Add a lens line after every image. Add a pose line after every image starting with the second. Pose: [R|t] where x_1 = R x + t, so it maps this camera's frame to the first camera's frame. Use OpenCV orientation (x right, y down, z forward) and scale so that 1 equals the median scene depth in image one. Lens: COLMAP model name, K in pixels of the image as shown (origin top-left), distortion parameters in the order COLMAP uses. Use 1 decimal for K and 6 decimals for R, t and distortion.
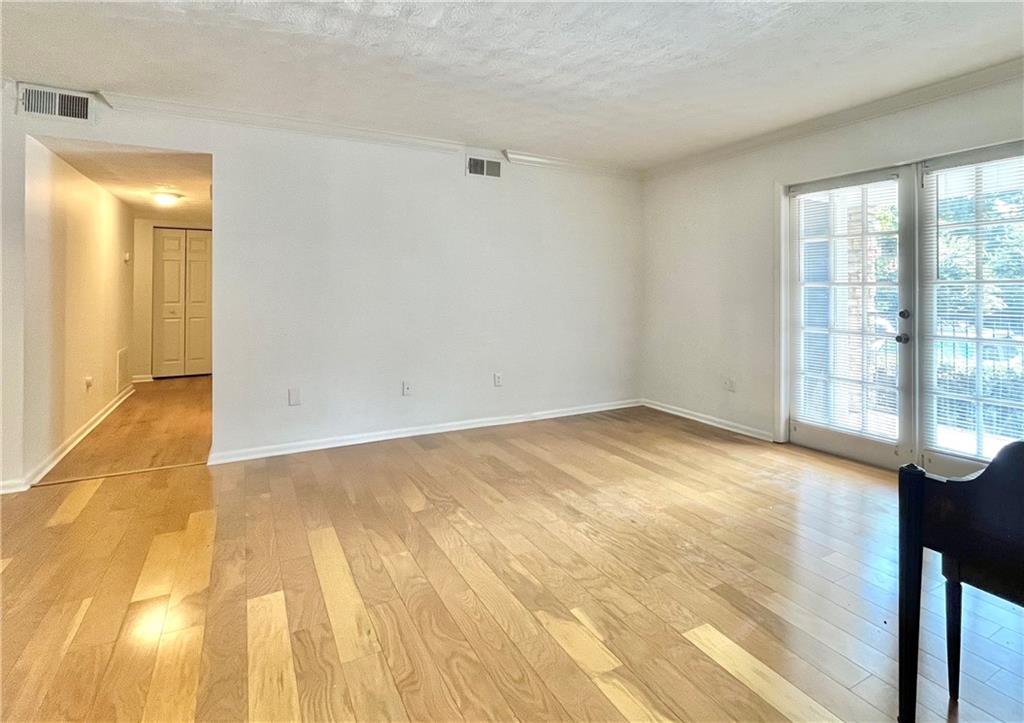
lens RADIAL K [[534.5, 0, 562.7], [0, 534.5, 291.7], [0, 0, 1]] dist [-0.002595, -0.000554]
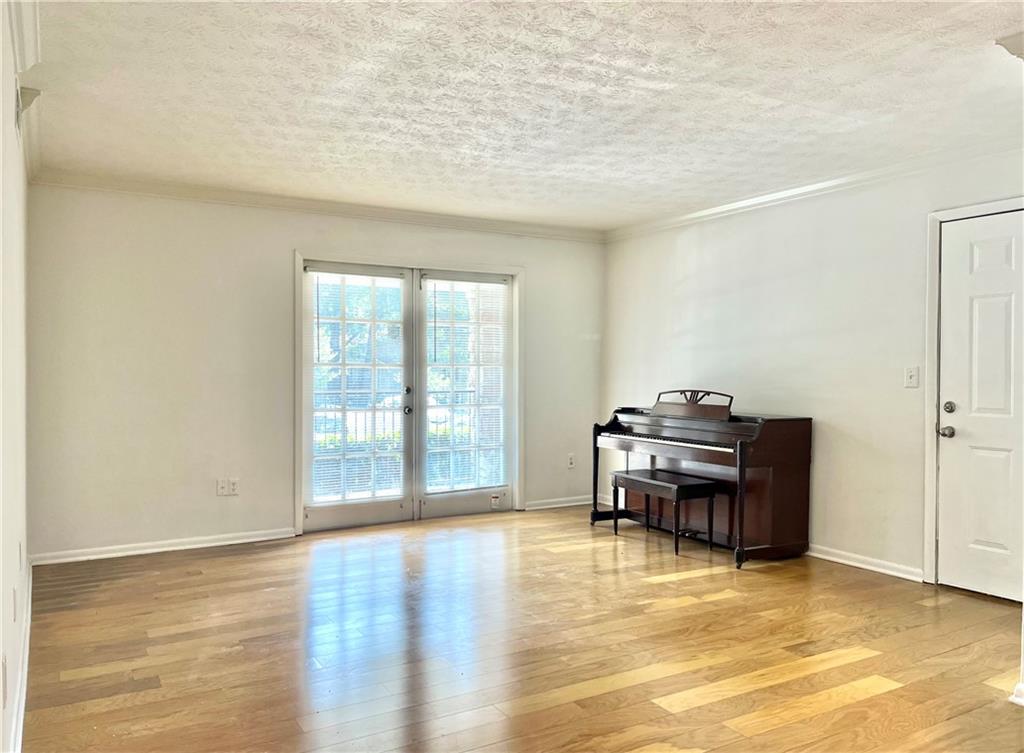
lens RADIAL K [[776.6, 0, 510.6], [0, 776.6, 370.4], [0, 0, 1]] dist [0.014967, -0.002098]
pose [[0.013777, -0.004595, 0.999895, -1.663699], [0.003048, 0.999985, 0.004553, -0.016152], [-0.999900, 0.002985, 0.013791, 1.084854]]
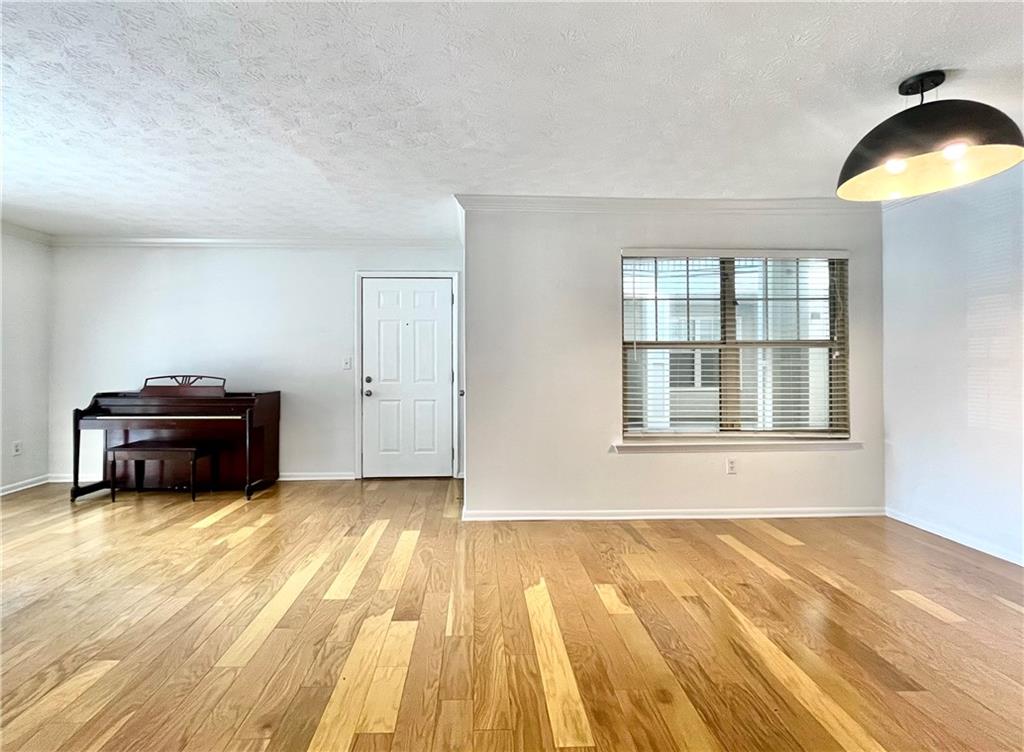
lens RADIAL K [[467.4, 0, 490.9], [0, 467.4, 358.8], [0, 0, 1]] dist [-0.009858, 0.000755]
pose [[-0.872802, 0.001568, 0.488072, -1.254535], [0.002600, 0.999996, 0.001437, -0.009067], [-0.488068, 0.002524, -0.872802, 1.569878]]
